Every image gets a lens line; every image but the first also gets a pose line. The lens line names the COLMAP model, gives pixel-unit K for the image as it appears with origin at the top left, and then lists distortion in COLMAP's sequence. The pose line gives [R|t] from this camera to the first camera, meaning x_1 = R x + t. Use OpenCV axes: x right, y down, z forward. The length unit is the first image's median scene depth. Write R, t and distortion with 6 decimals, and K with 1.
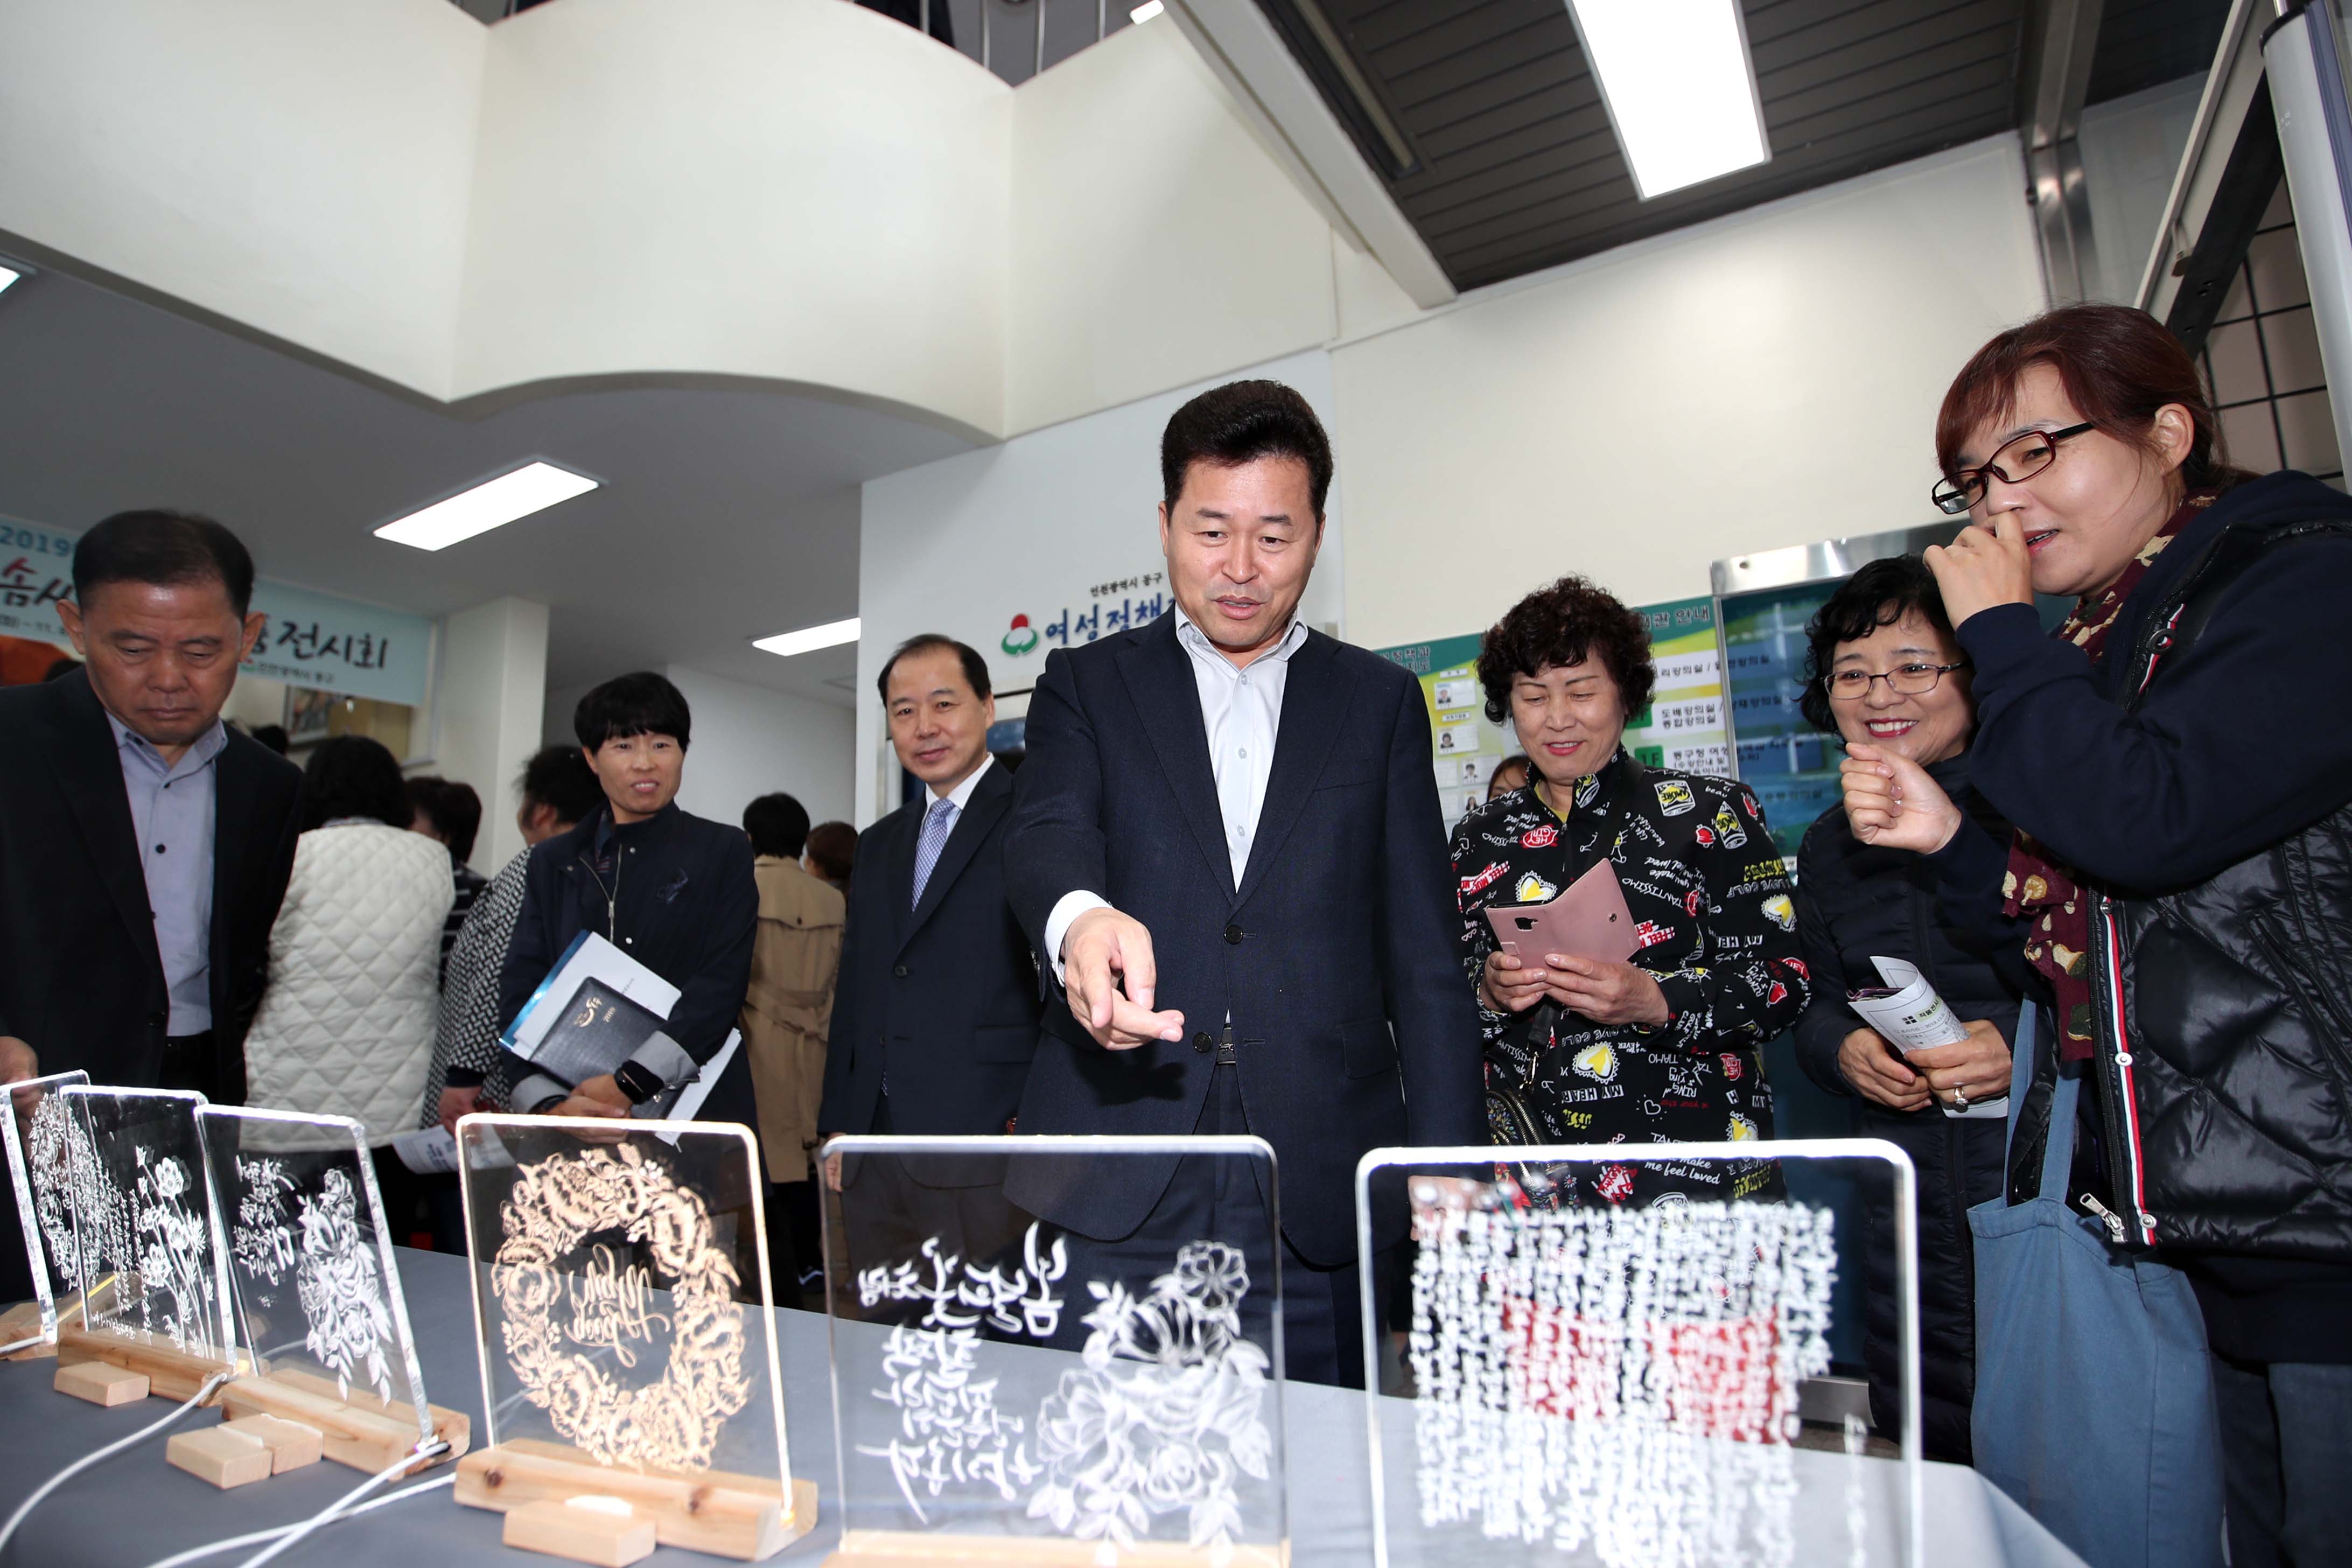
lens RADIAL K [[1221.7, 0, 1173.5], [0, 1221.7, 764.2], [0, 0, 1]] dist [-0.037294, 0.006342]
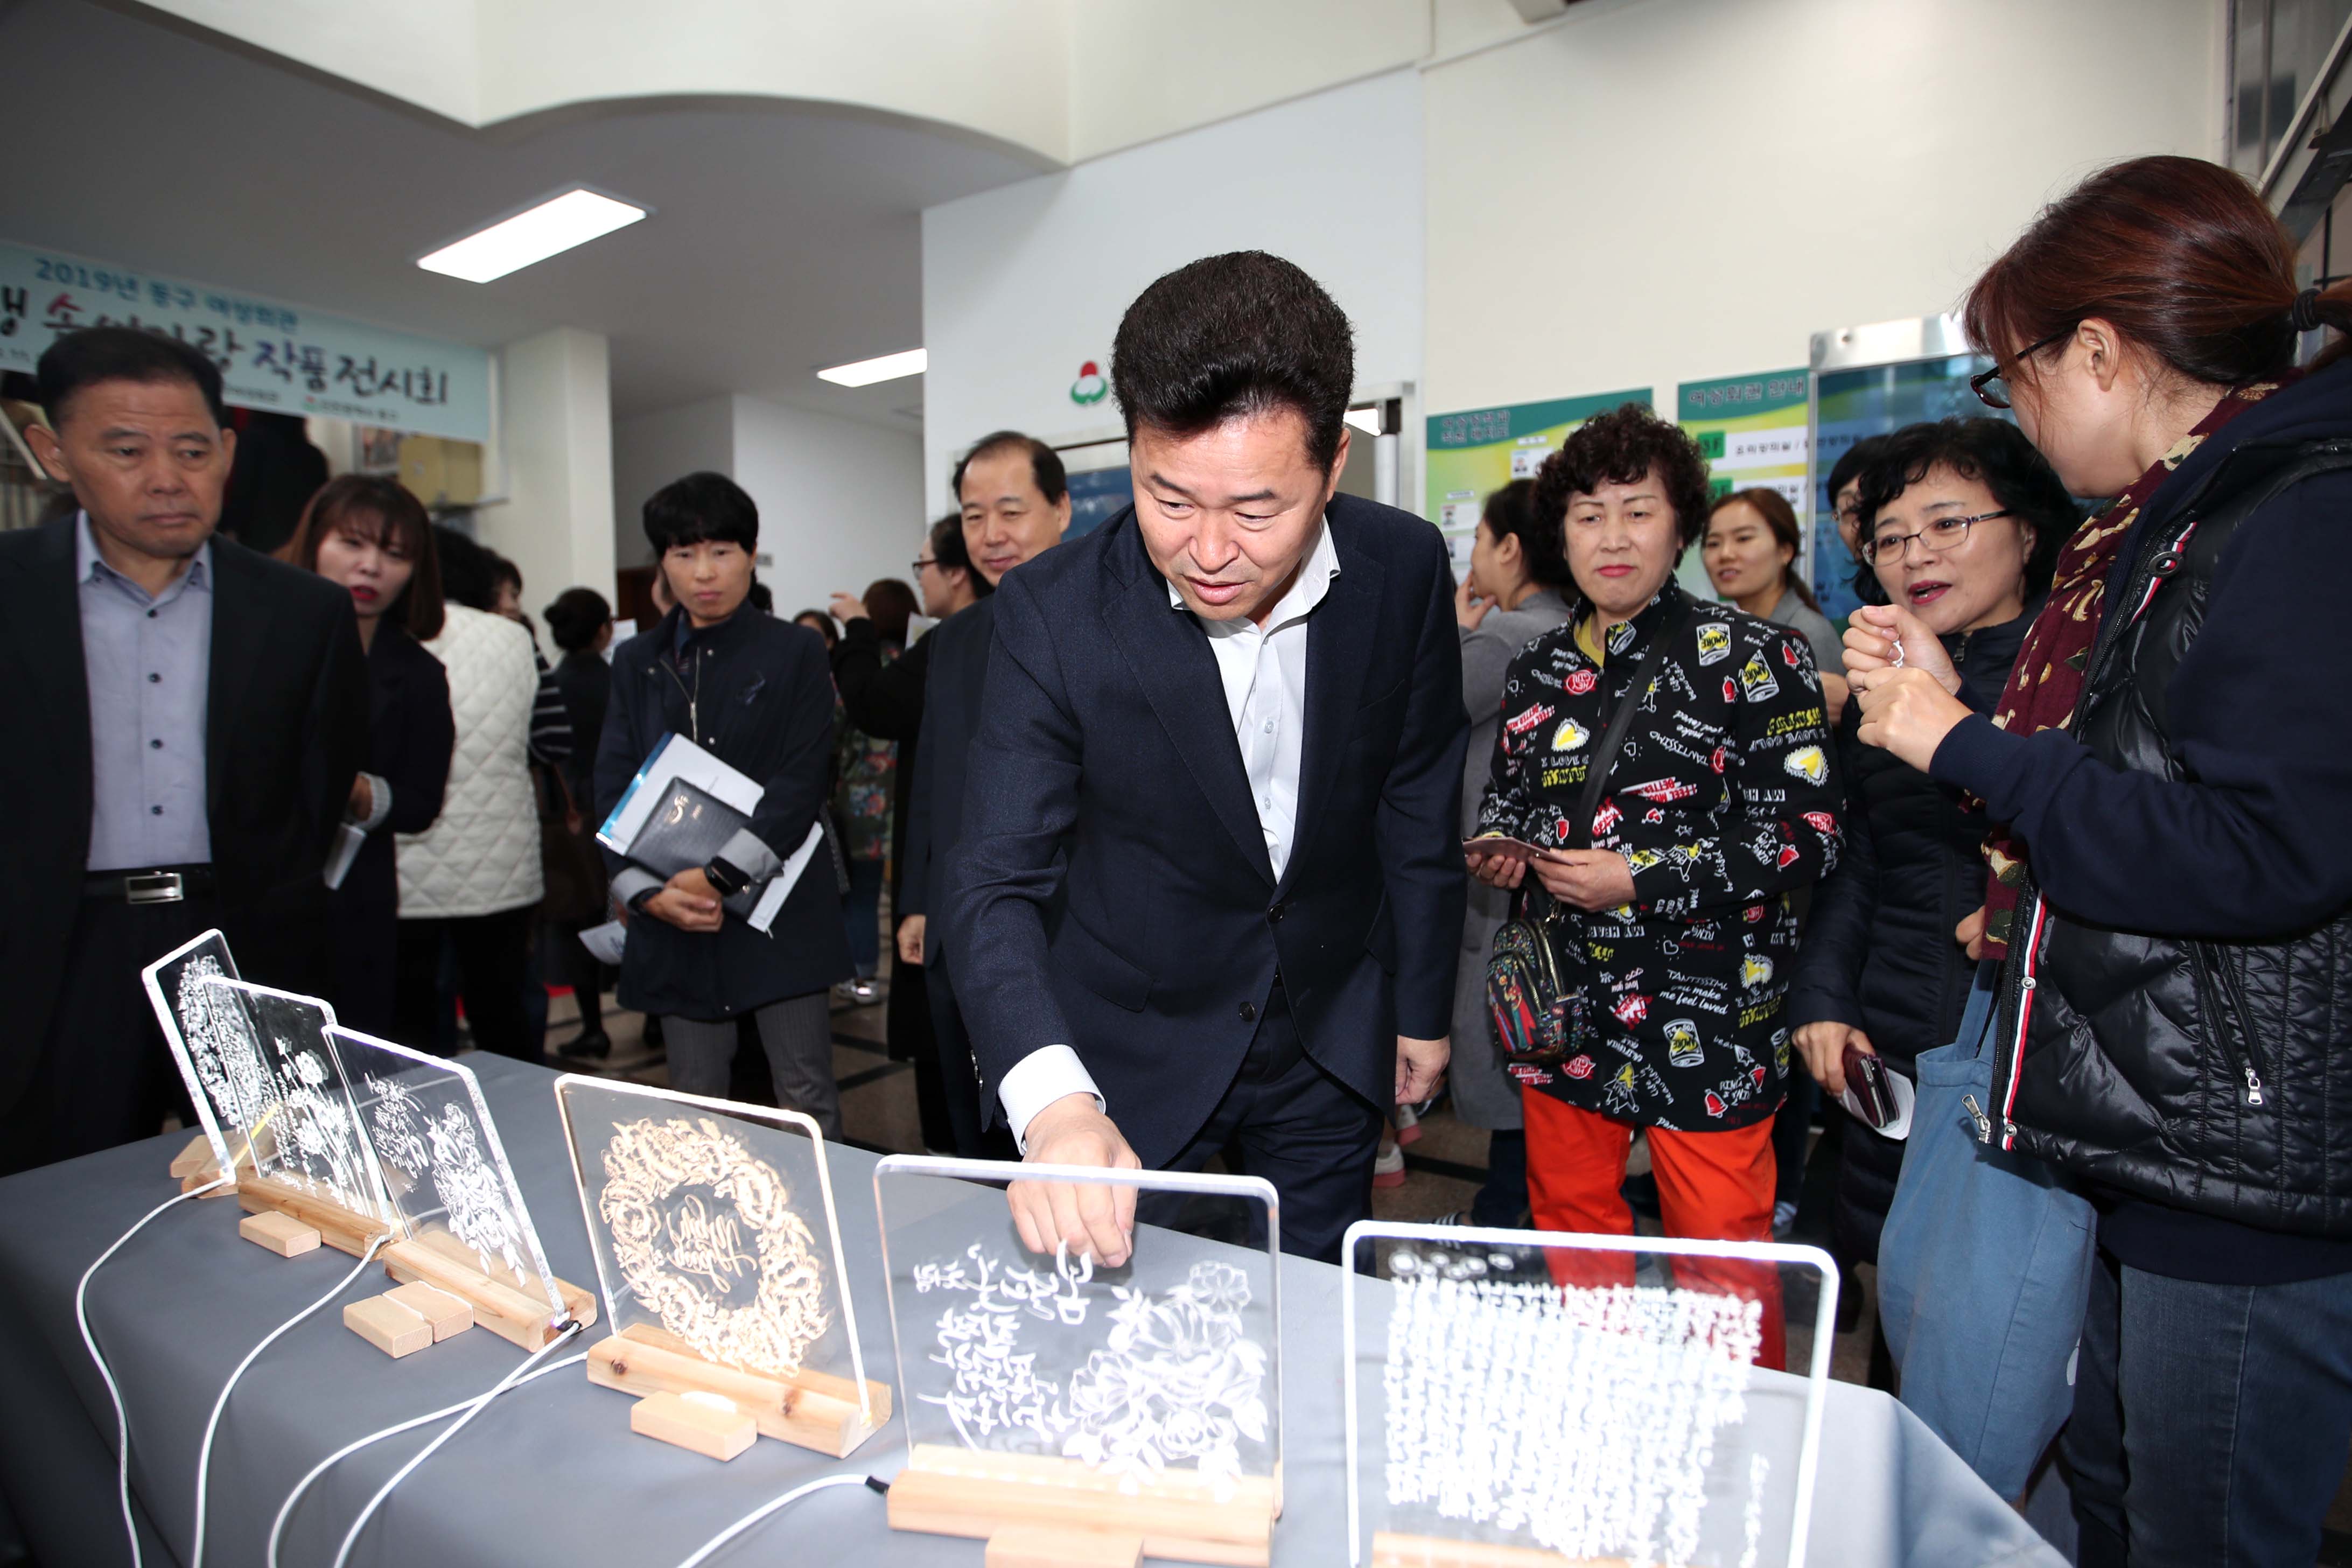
lens RADIAL K [[1216.6, 0, 1204.4], [0, 1216.6, 786.9], [0, 0, 1]] dist [-0.036361, 0.001338]
pose [[0.999407, 0.017937, -0.029403, 0.041655], [-0.010565, 0.972189, 0.233960, -0.295963], [0.032782, -0.233510, 0.971802, 0.003092]]
